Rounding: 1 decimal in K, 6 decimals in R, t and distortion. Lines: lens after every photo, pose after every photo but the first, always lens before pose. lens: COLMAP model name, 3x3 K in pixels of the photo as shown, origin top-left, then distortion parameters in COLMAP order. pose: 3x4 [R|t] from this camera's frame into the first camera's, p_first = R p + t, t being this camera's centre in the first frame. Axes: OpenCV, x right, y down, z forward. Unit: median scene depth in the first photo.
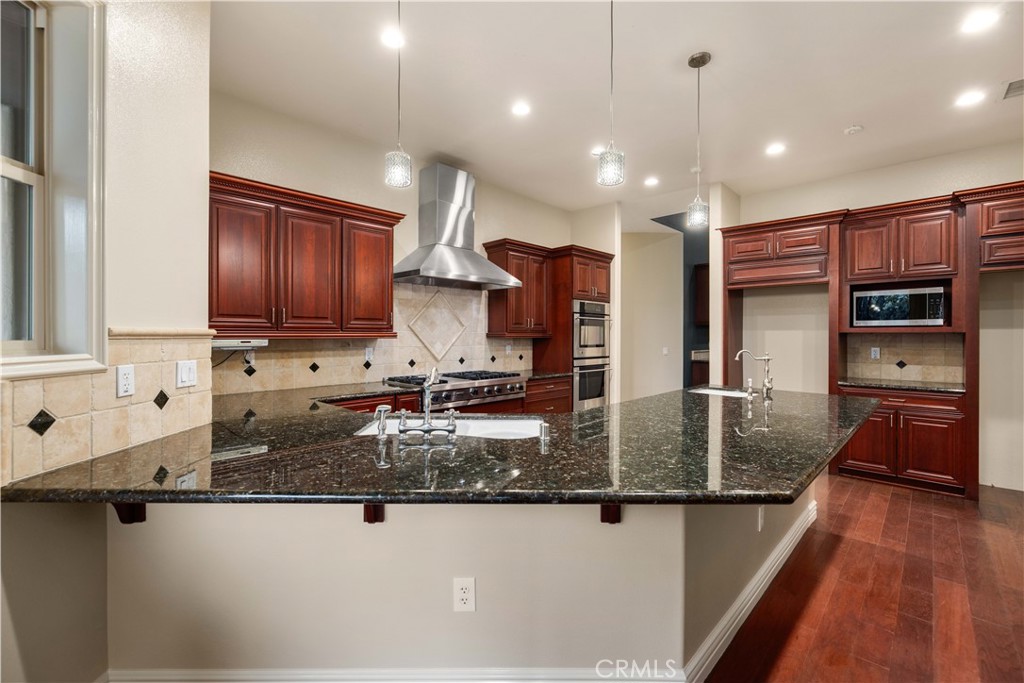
lens RADIAL K [[432.9, 0, 515.9], [0, 432.9, 336.1], [0, 0, 1]] dist [-0.000557, -0.000153]
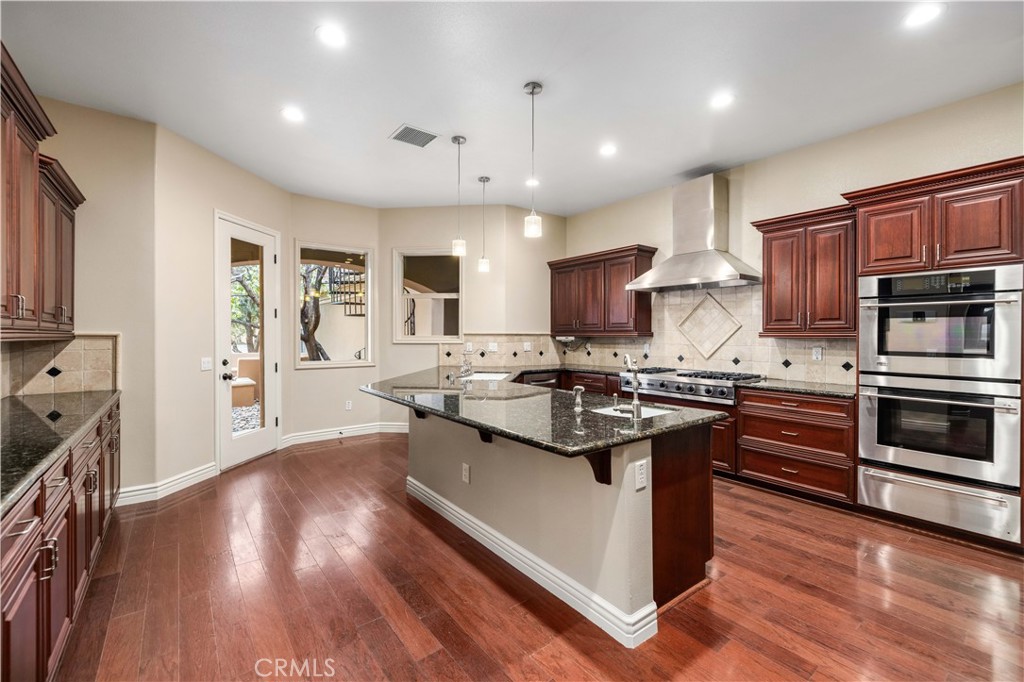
lens RADIAL K [[432.9, 0, 508.0], [0, 432.9, 335.6], [0, 0, 1]] dist [-0.000557, -0.000153]
pose [[-0.153818, 0.001198, -0.988098, 0.985328], [-0.003397, 0.999993, 0.001741, 0.000220], [0.988093, 0.003624, -0.153813, 0.709207]]
